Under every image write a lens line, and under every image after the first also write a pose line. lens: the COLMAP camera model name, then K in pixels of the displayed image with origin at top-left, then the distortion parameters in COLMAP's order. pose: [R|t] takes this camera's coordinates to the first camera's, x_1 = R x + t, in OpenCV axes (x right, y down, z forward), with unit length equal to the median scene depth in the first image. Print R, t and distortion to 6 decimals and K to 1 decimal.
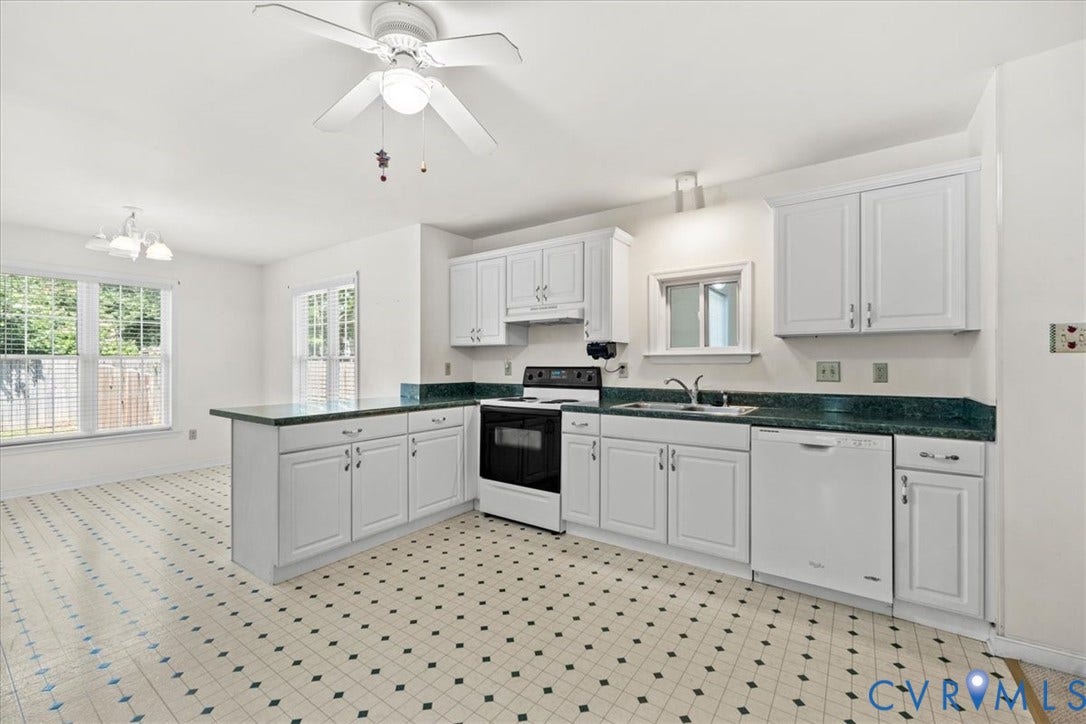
lens RADIAL K [[443.5, 0, 529.5], [0, 443.5, 363.8], [0, 0, 1]] dist [-0.000565, -0.000077]
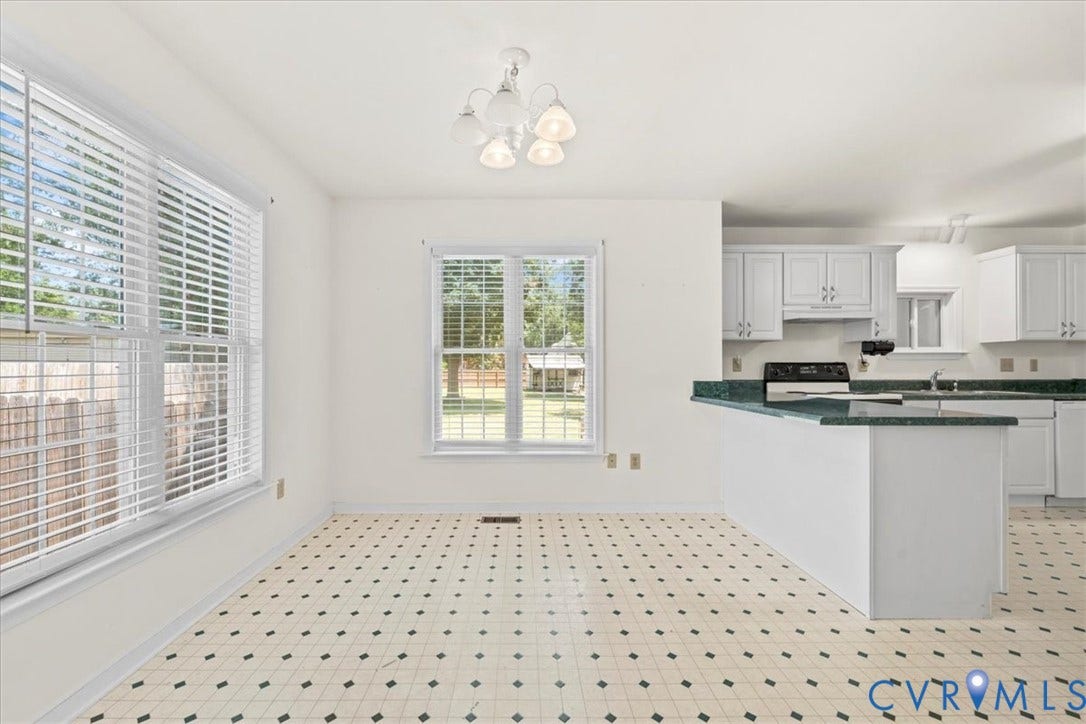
lens RADIAL K [[443.5, 0, 529.5], [0, 443.5, 363.8], [0, 0, 1]] dist [-0.000565, -0.000077]
pose [[0.807020, 0.002284, 0.590520, -1.188066], [-0.000034, 0.999993, -0.003822, 0.014849], [-0.590525, 0.003064, 0.807014, 0.560903]]
